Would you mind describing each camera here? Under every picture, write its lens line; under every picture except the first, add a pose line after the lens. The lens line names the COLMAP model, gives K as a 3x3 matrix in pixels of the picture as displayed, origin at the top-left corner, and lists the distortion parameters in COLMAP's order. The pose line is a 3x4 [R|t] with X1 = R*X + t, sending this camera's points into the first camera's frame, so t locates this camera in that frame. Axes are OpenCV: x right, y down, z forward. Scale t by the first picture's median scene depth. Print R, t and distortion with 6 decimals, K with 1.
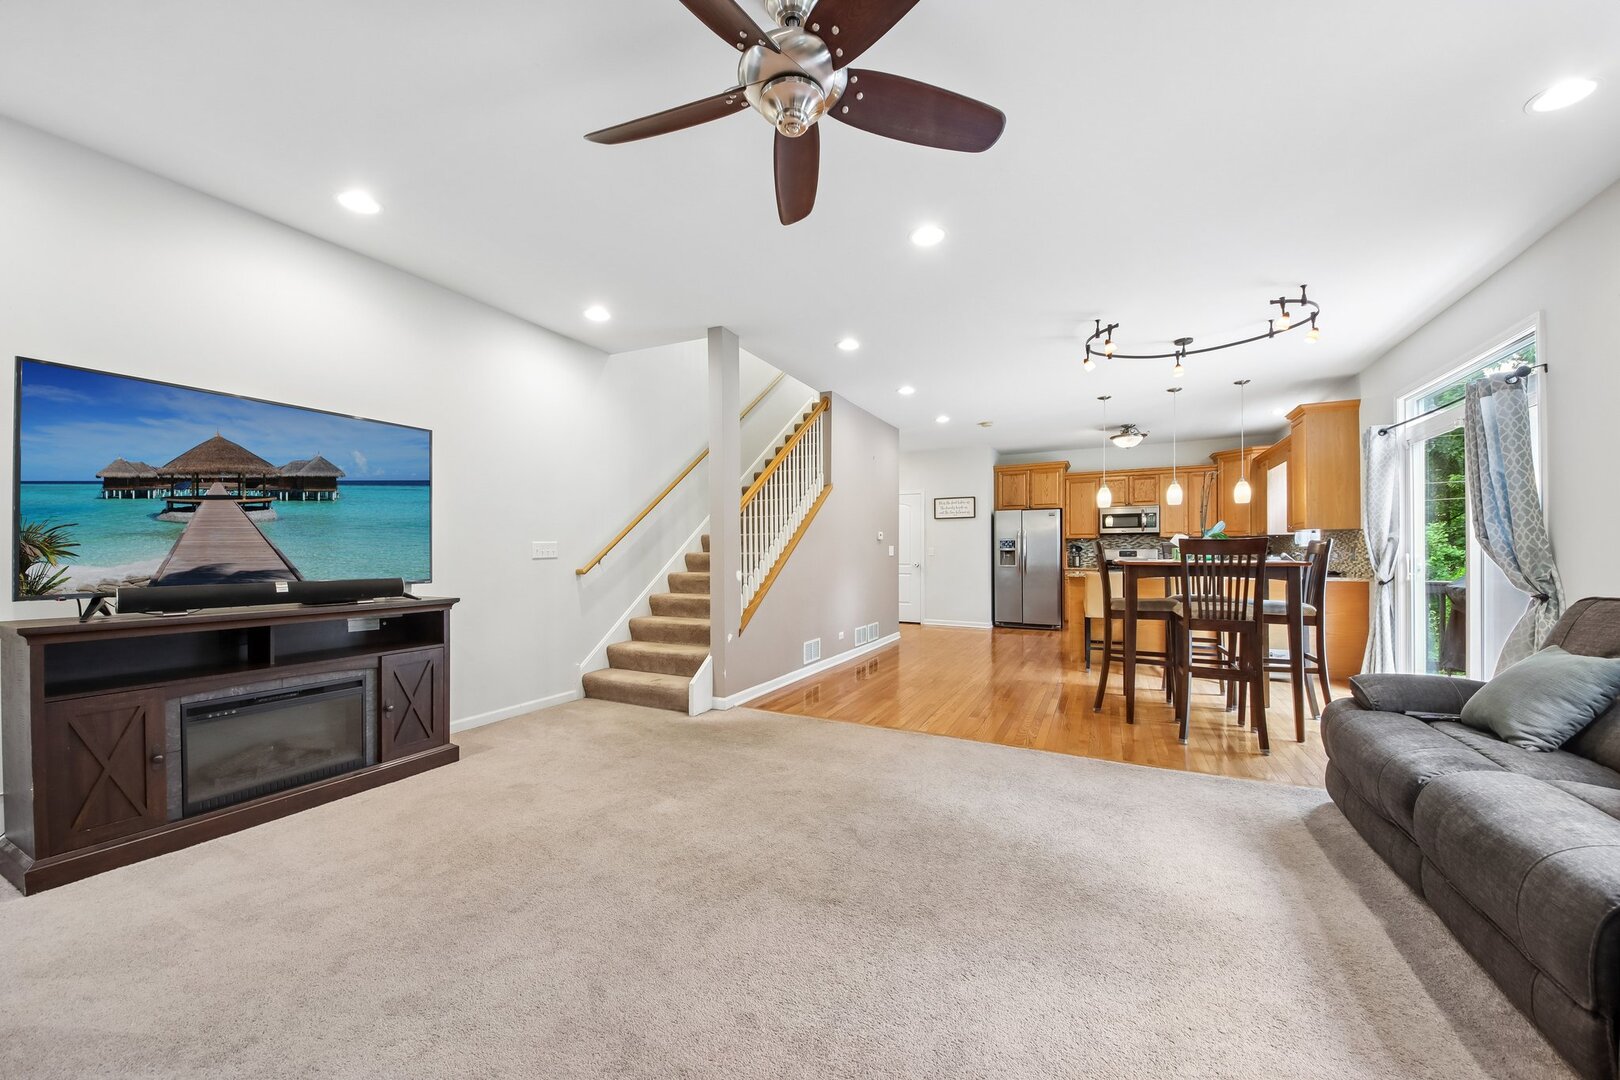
lens RADIAL K [[599.9, 0, 805.2], [0, 599.9, 548.6], [0, 0, 1]] dist [0.047429, -0.034211]
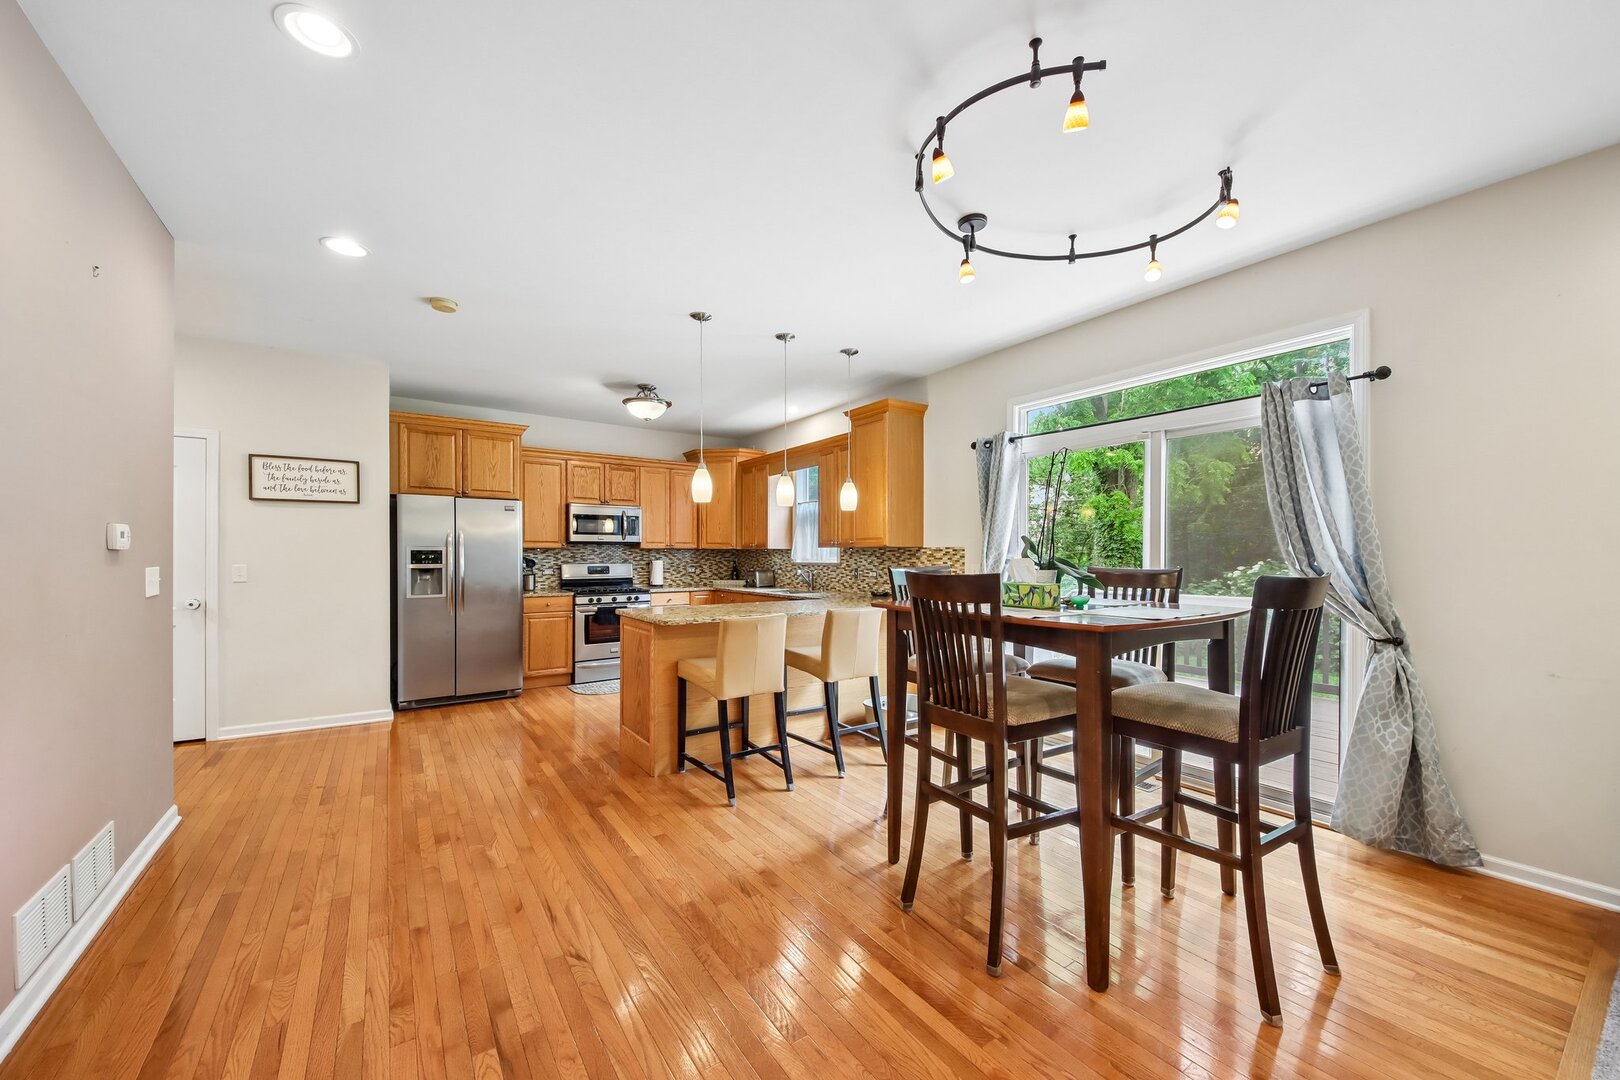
lens RADIAL K [[607.5, 0, 805.9], [0, 607.5, 557.0], [0, 0, 1]] dist [0.049015, -0.000101]
pose [[0.491071, -0.000107, 0.871120, 0.031477], [-0.006610, 0.999971, 0.003849, -0.025986], [-0.871095, -0.007648, 0.491056, 0.936509]]
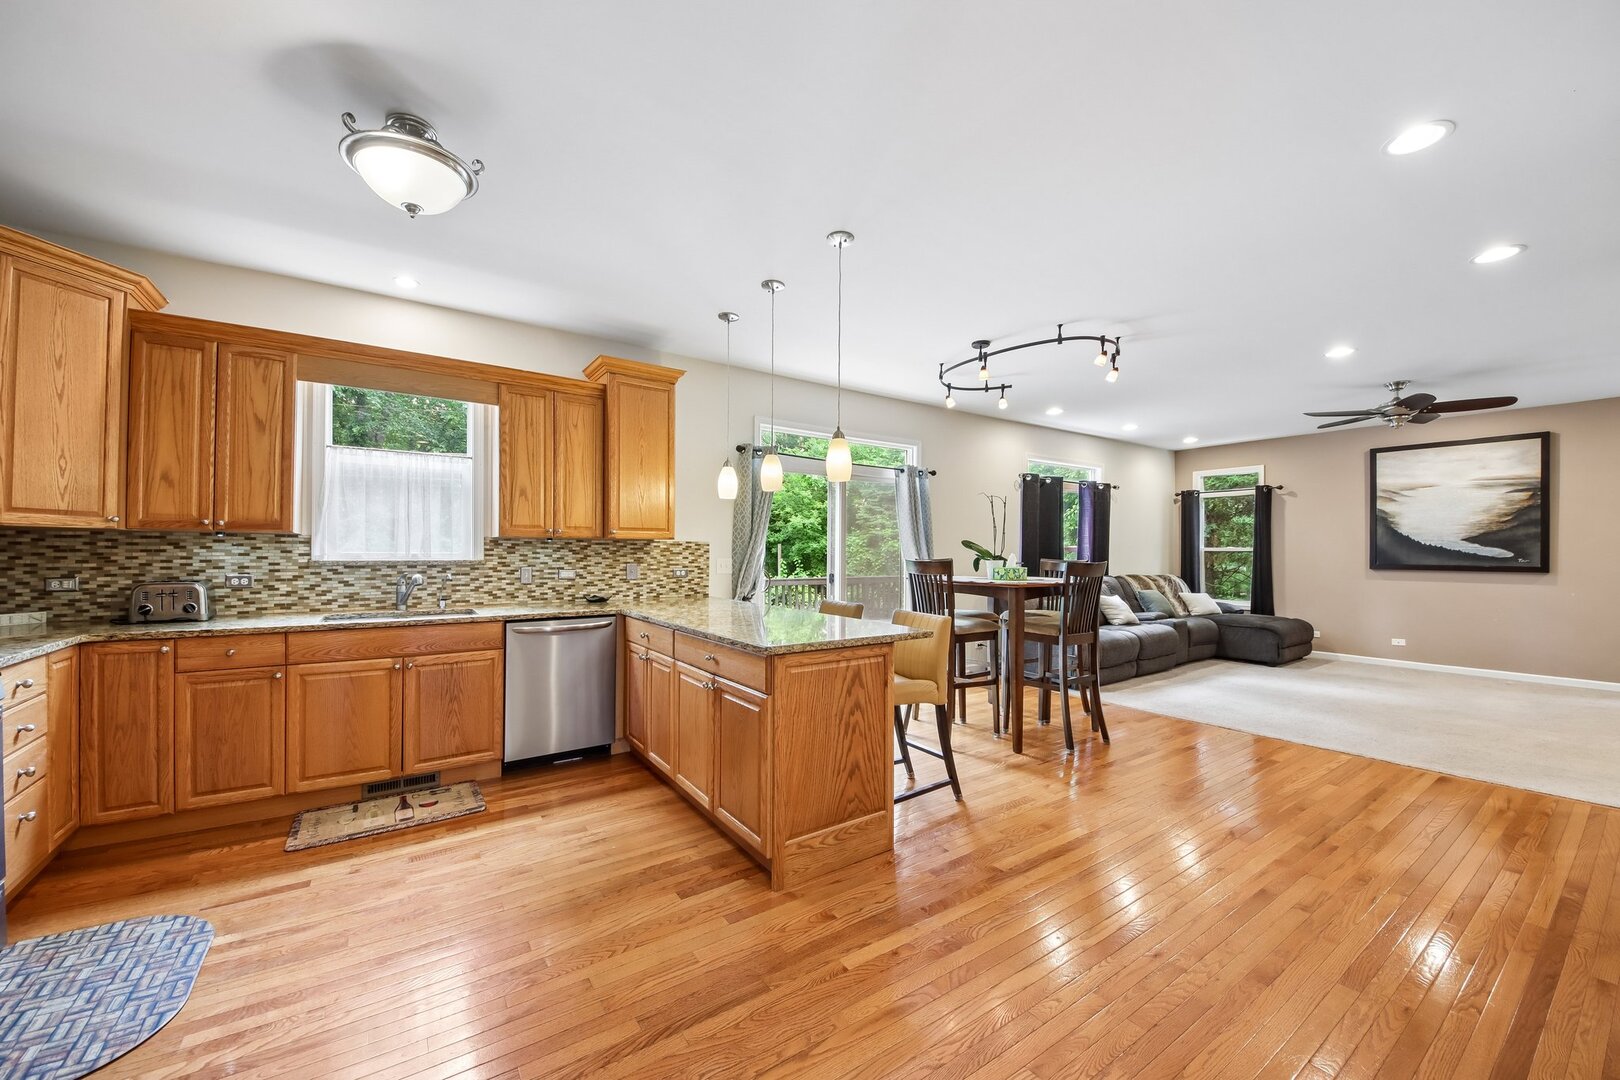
lens RADIAL K [[601.5, 0, 807.4], [0, 601.5, 551.5], [0, 0, 1]] dist [0.016350, -0.015738]
pose [[-0.873109, -0.004866, 0.487501, 0.449539], [-0.008459, 0.999951, -0.005169, -0.019769], [-0.487452, -0.008637, -0.873107, 2.145896]]
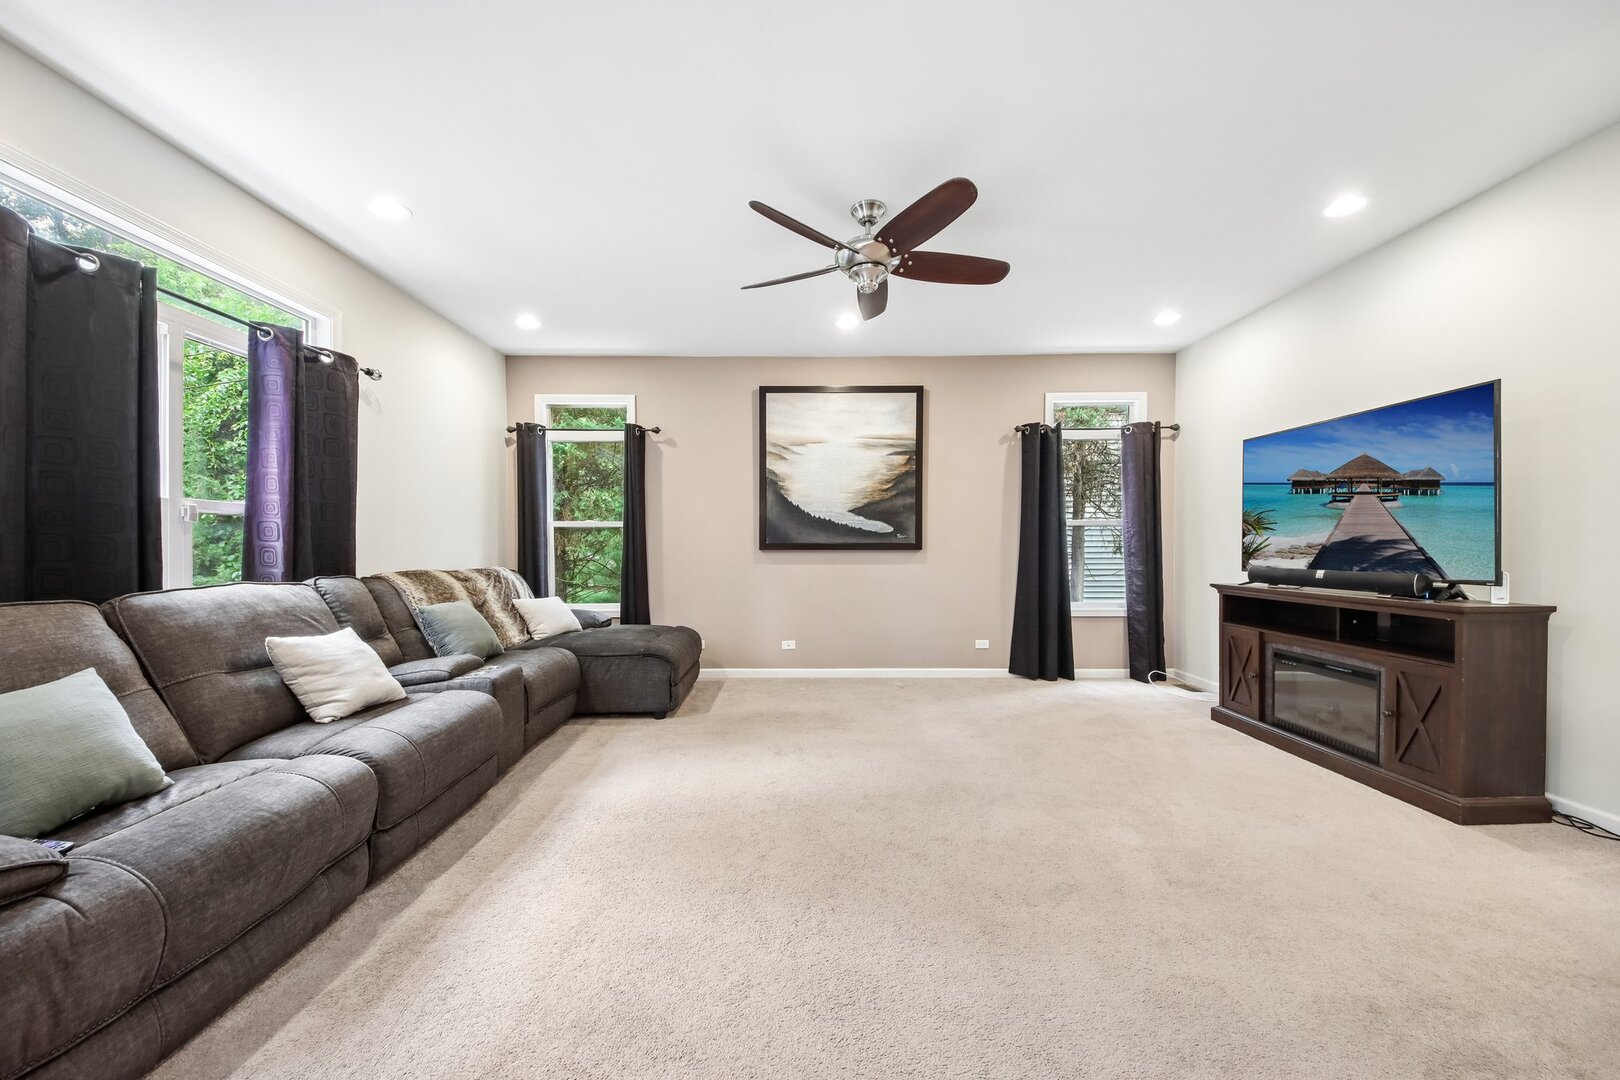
lens RADIAL K [[599.9, 0, 805.2], [0, 599.9, 548.6], [0, 0, 1]] dist [0.047429, -0.034211]
pose [[-0.891317, 0.004778, -0.453356, 0.373701], [0.005197, 0.999986, 0.000320, 0.005132], [0.453351, -0.002071, -0.891330, 1.016643]]
